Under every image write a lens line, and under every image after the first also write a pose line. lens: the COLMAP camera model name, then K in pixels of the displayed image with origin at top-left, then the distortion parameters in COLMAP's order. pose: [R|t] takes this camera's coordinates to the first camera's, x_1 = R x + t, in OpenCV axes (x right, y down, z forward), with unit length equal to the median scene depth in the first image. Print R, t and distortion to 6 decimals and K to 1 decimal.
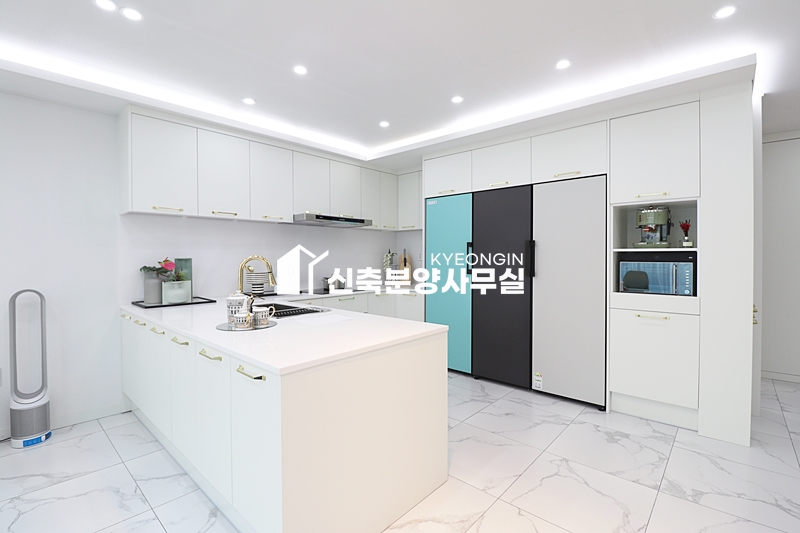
lens RADIAL K [[371.9, 0, 399.5], [0, 371.9, 262.6], [0, 0, 1]] dist [-0.008181, -0.008683]
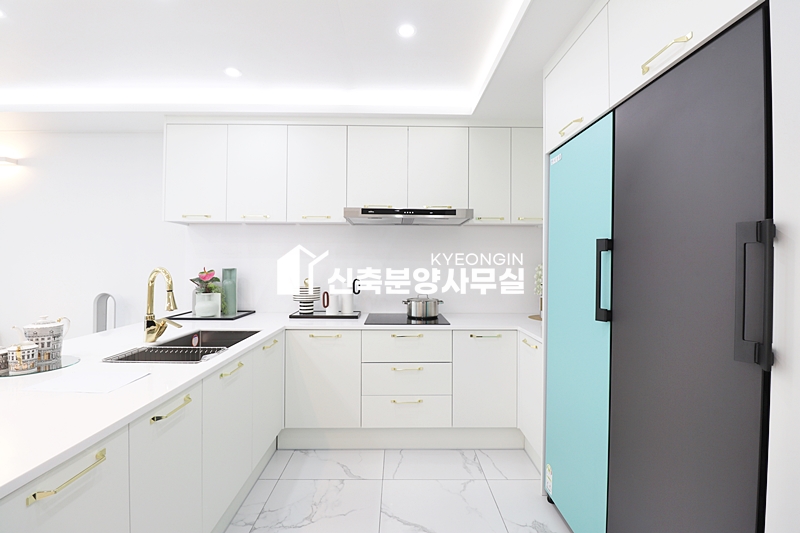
lens RADIAL K [[371.9, 0, 398.7], [0, 371.9, 264.1], [0, 0, 1]] dist [-0.008181, -0.008683]
pose [[0.672415, 0.010725, -0.740097, 0.337205], [-0.019740, 0.999799, -0.003447, -0.023386], [0.739911, 0.016928, 0.672492, 0.587189]]
